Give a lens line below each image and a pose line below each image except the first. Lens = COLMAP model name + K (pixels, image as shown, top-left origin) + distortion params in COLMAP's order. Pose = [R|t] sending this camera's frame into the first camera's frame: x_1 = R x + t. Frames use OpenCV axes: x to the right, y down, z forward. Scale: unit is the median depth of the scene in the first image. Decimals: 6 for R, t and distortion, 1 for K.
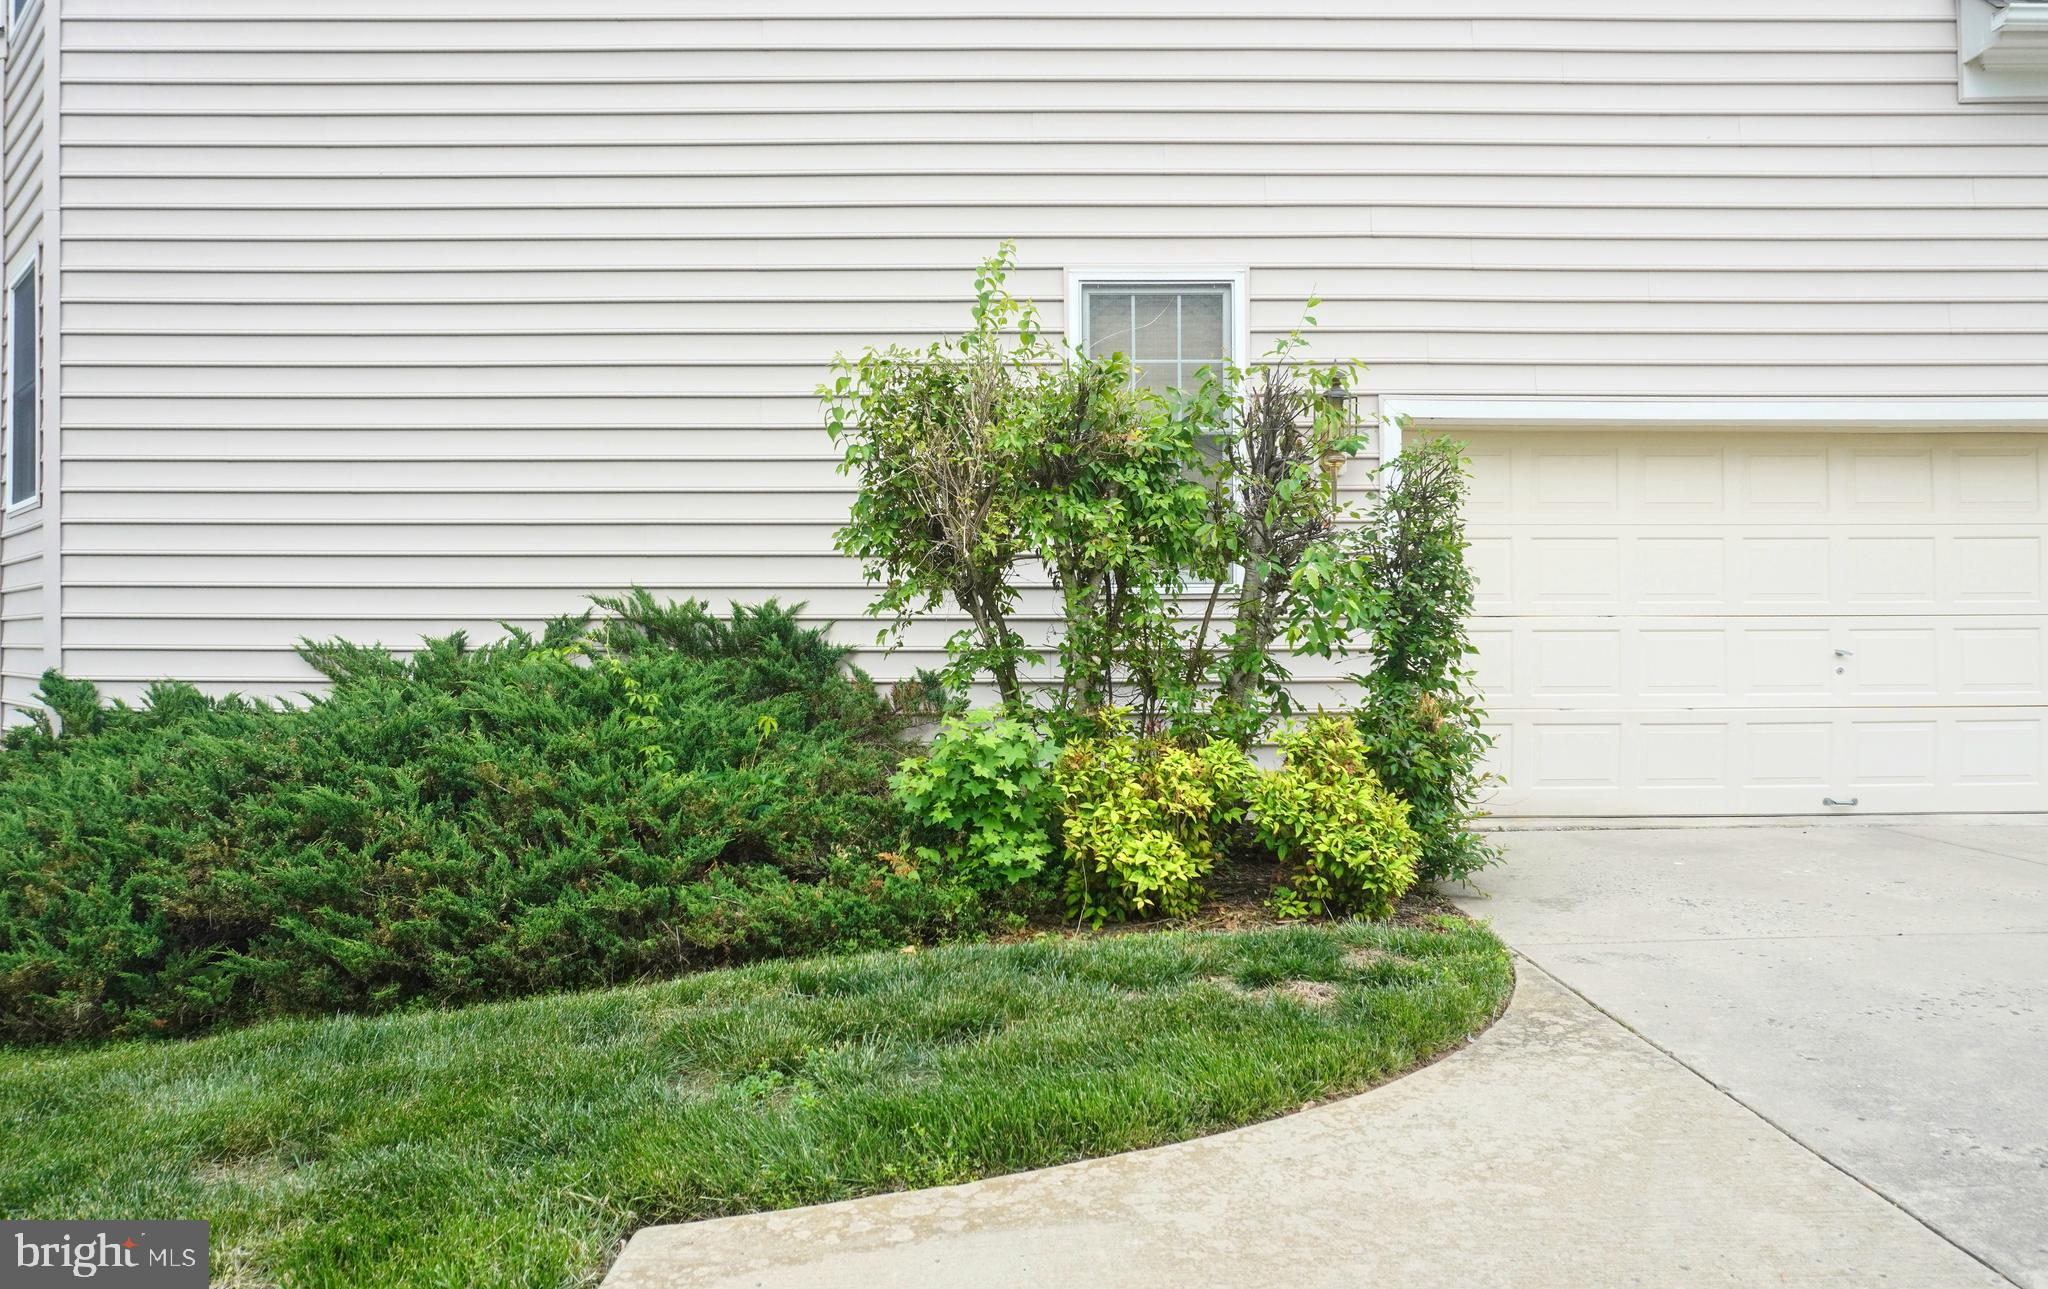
lens RADIAL K [[1427.2, 0, 1024.0], [0, 1427.2, 547.0], [0, 0, 1]] dist [0.000720, -0.000681]
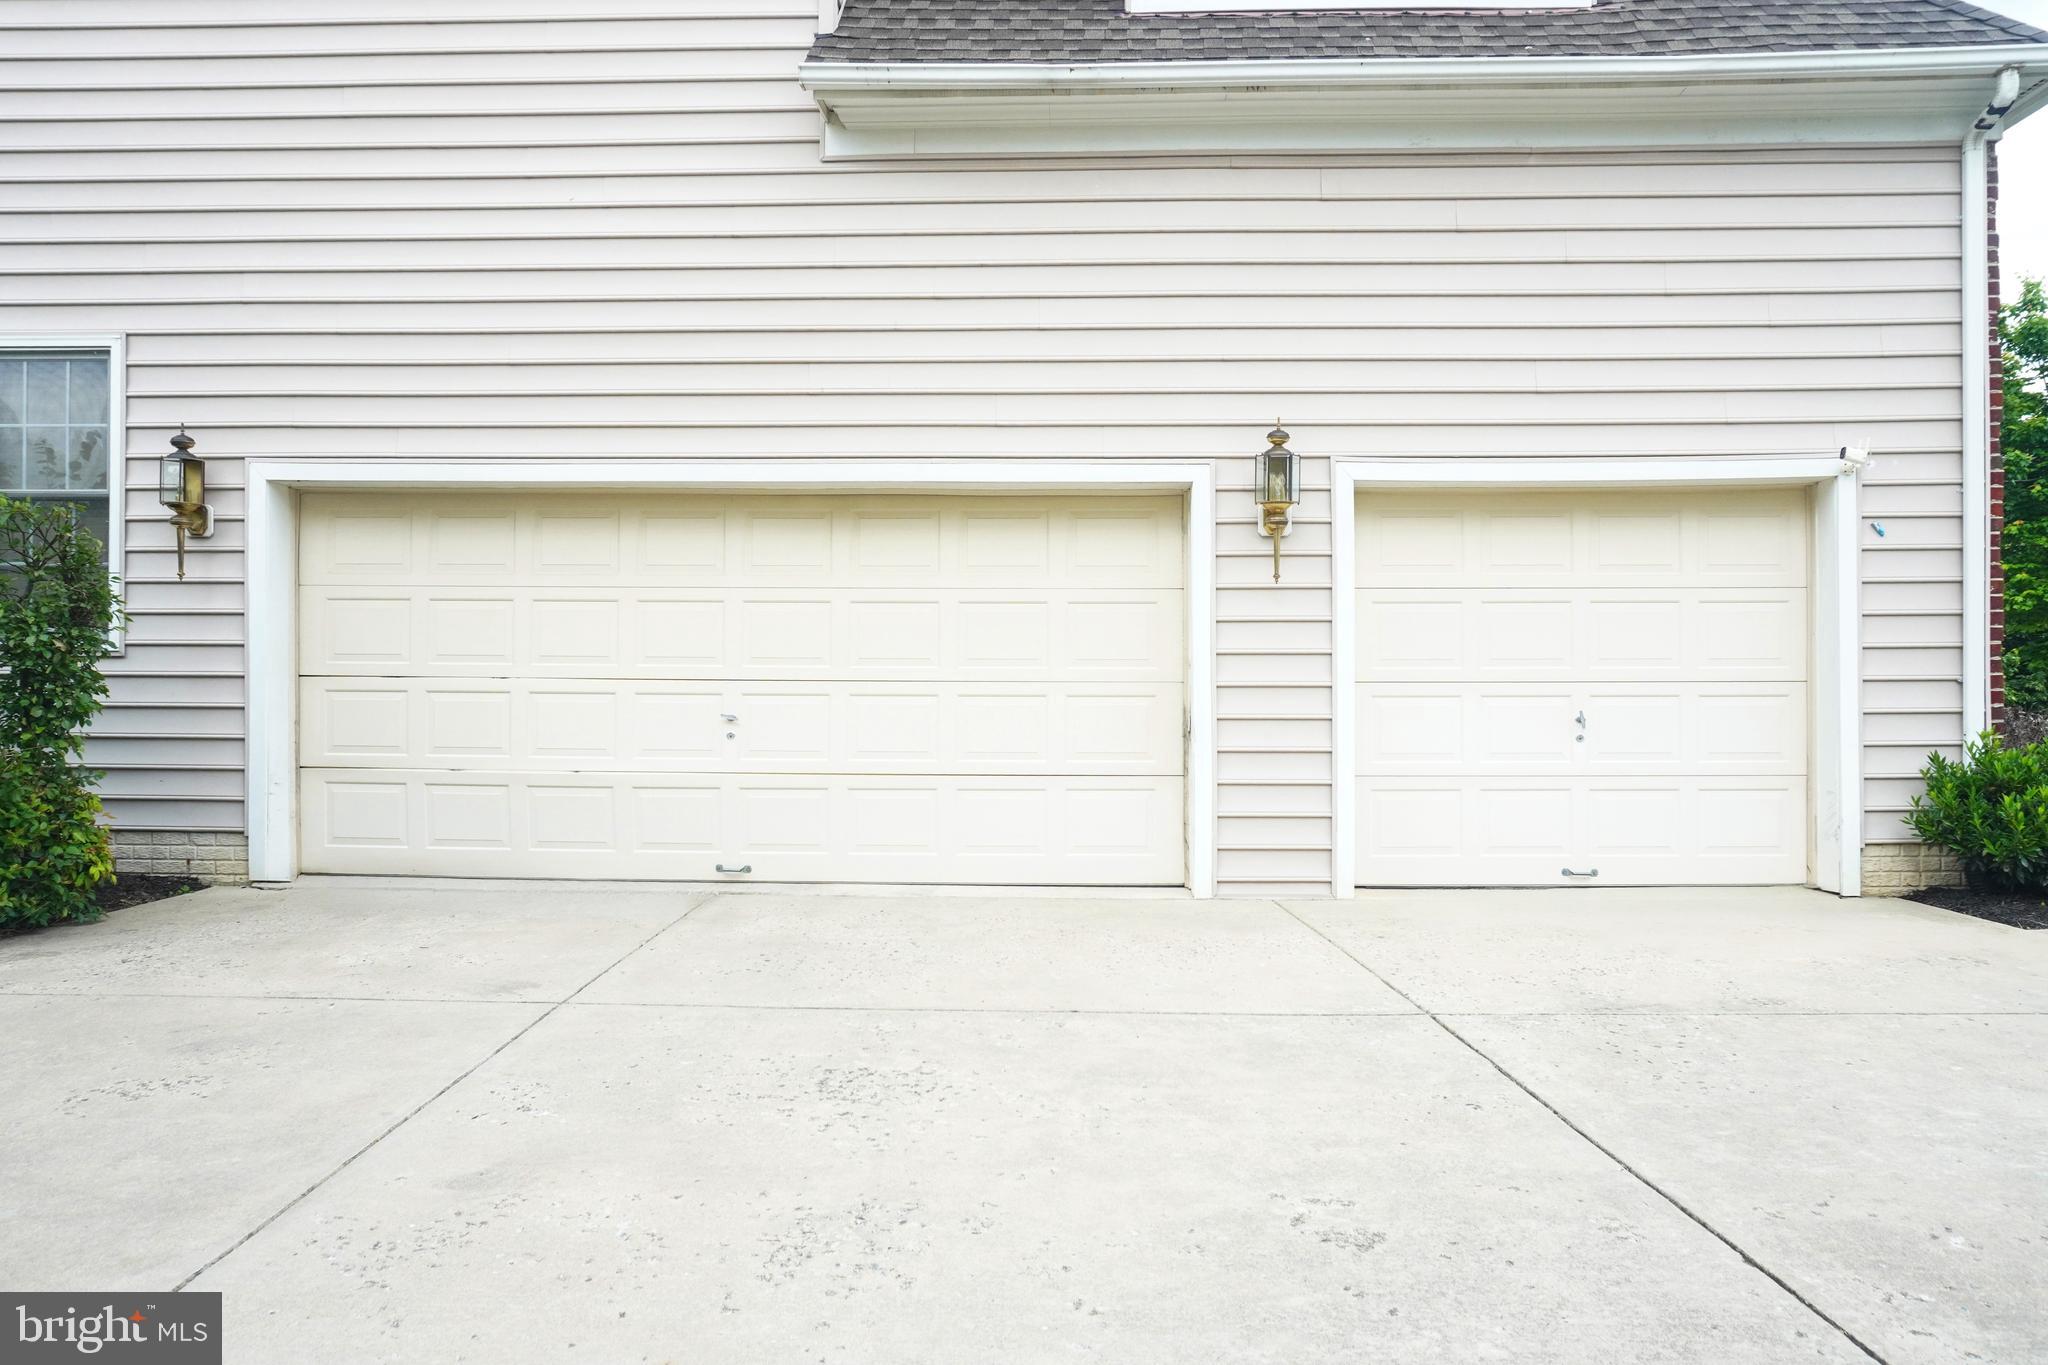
lens RADIAL K [[1447.2, 0, 1016.6], [0, 1447.2, 599.6], [0, 0, 1]] dist [-0.063132, -0.001756]
pose [[0.998814, 0.007552, -0.048094, 0.815390], [-0.007746, 0.999963, -0.003841, -0.005076], [0.048063, 0.004209, 0.998835, 0.015058]]
